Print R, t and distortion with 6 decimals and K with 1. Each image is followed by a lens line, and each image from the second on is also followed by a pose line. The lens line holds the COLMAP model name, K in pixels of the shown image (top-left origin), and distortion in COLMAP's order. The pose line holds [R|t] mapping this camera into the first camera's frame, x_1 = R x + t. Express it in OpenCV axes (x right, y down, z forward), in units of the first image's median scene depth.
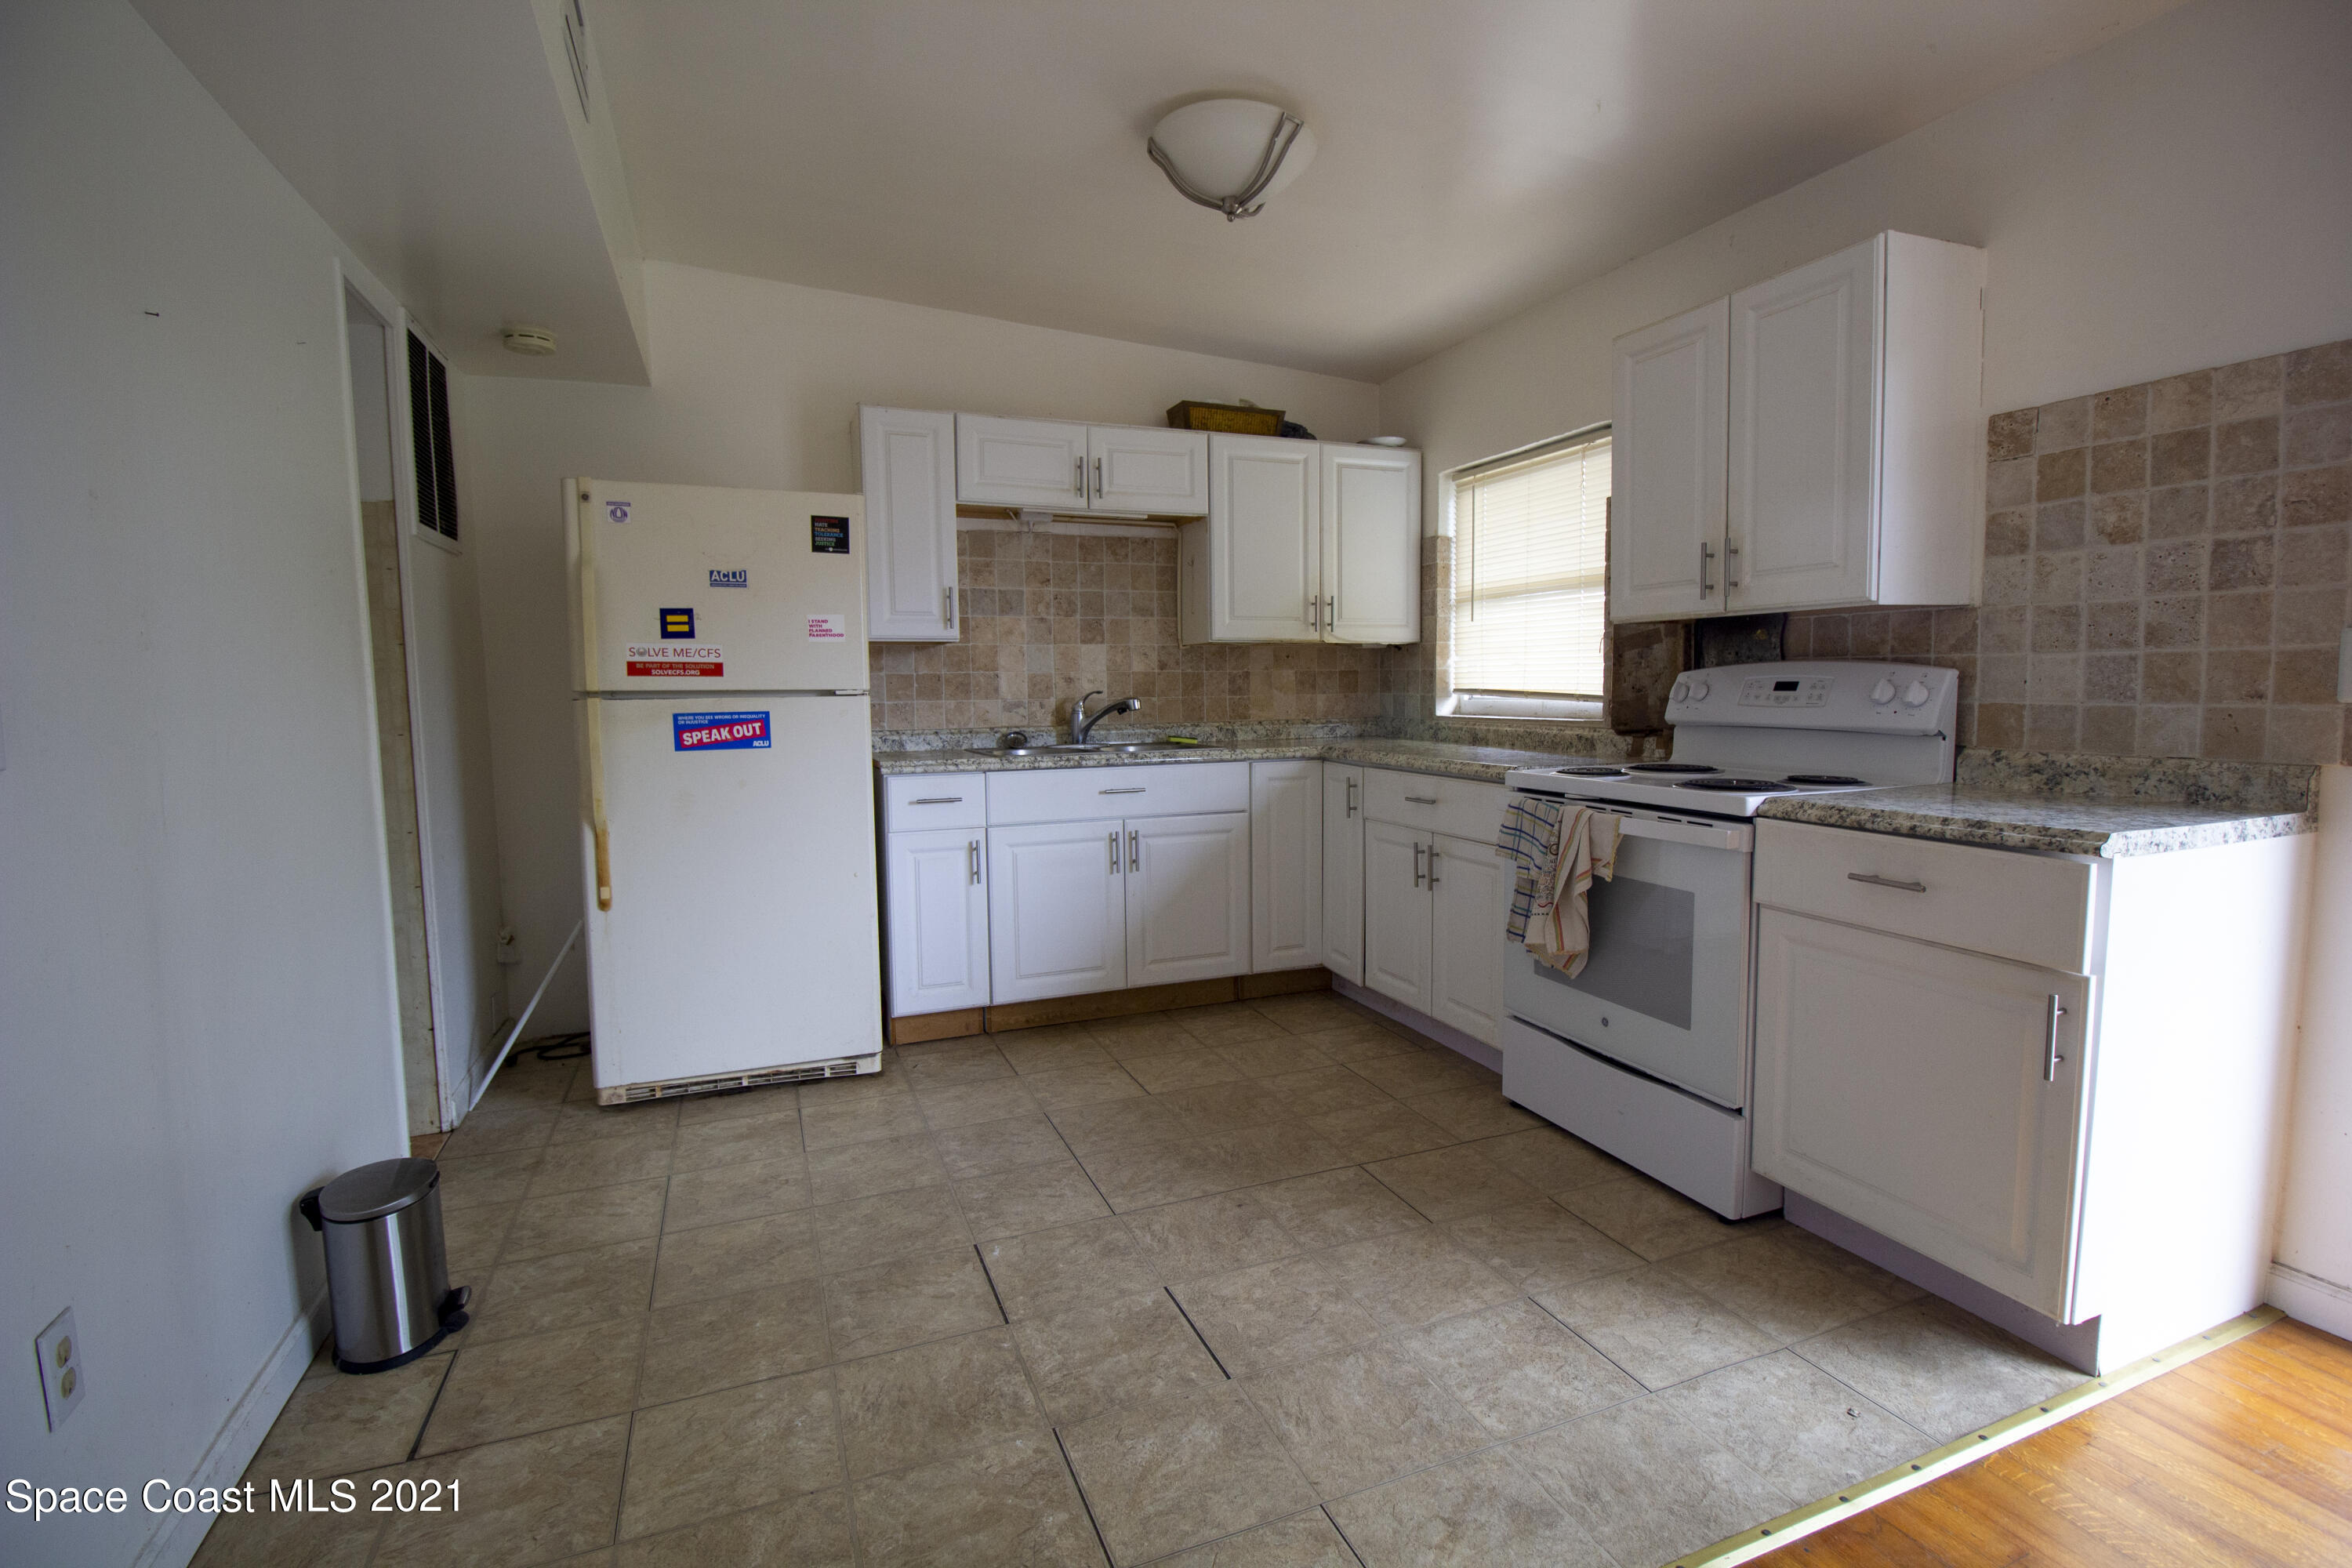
lens RADIAL K [[1100.9, 0, 1182.0], [0, 1100.9, 776.4], [0, 0, 1]] dist [-0.005644, -0.004836]
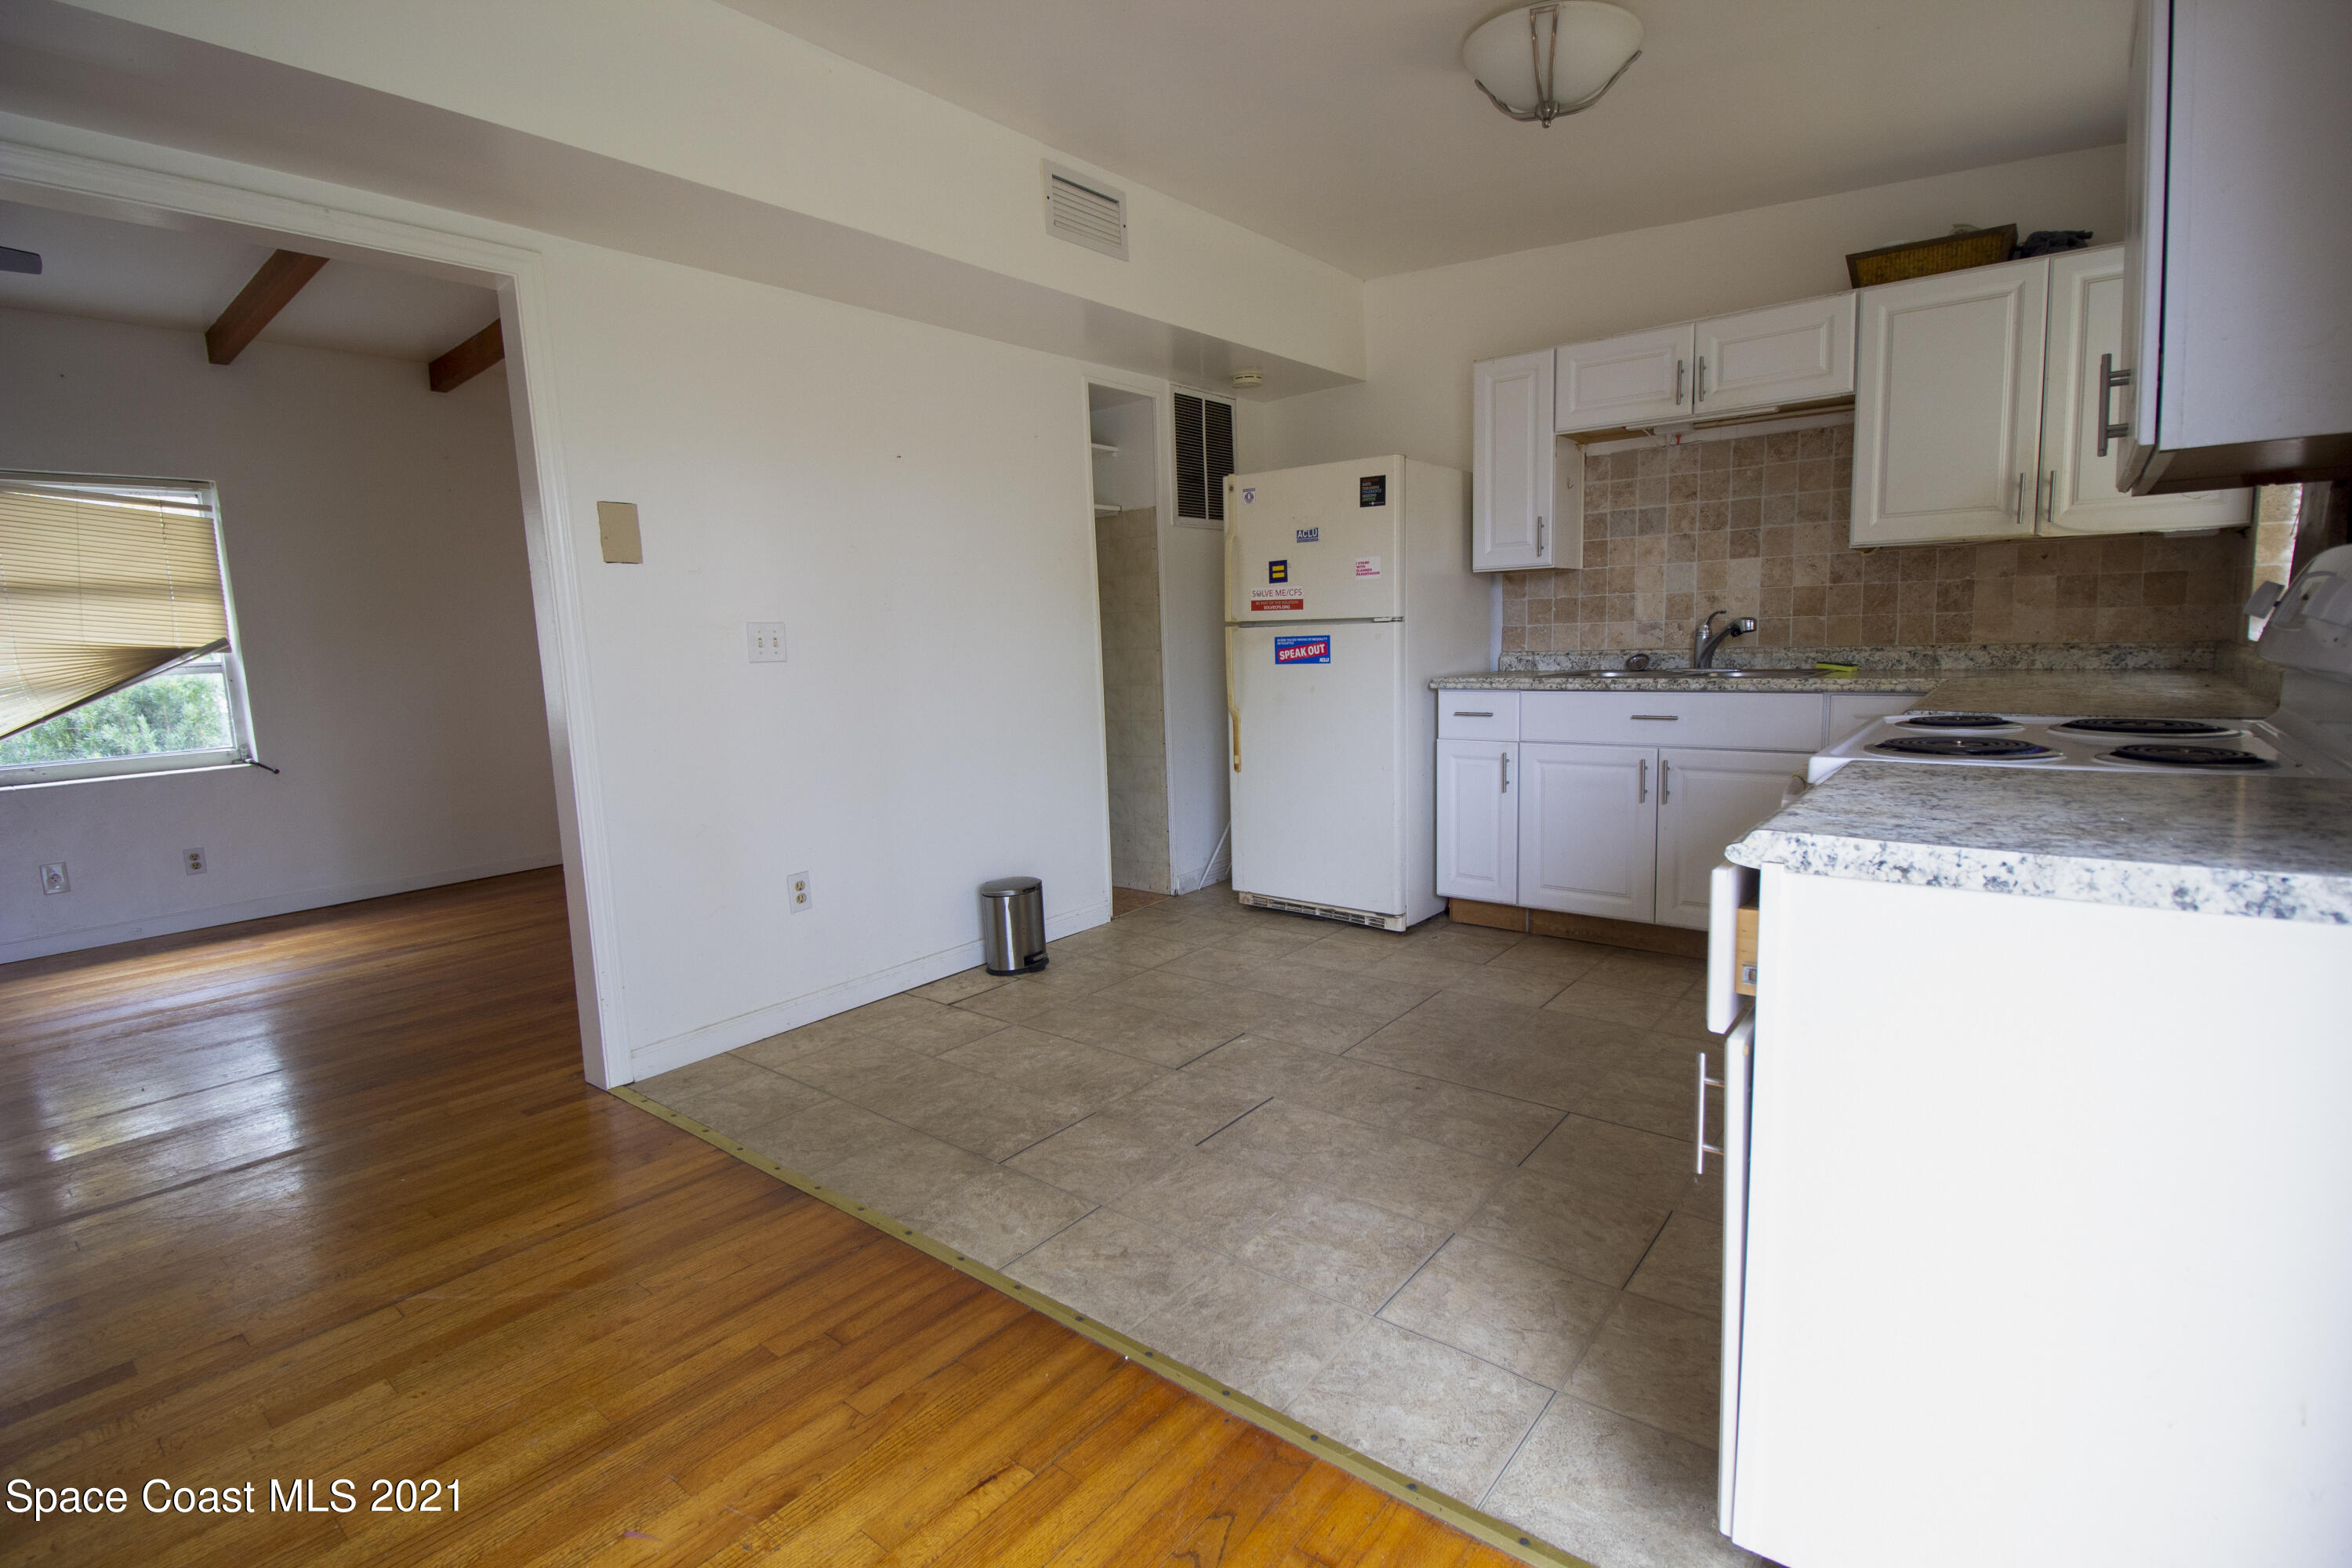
lens RADIAL K [[1100.9, 0, 1187.1], [0, 1100.9, 782.1], [0, 0, 1]] dist [-0.005644, -0.004836]
pose [[0.481952, 0.114788, -0.868646, 0.688506], [-0.045000, 0.993316, 0.106295, -0.017023], [0.875041, -0.012140, 0.483896, 0.213442]]
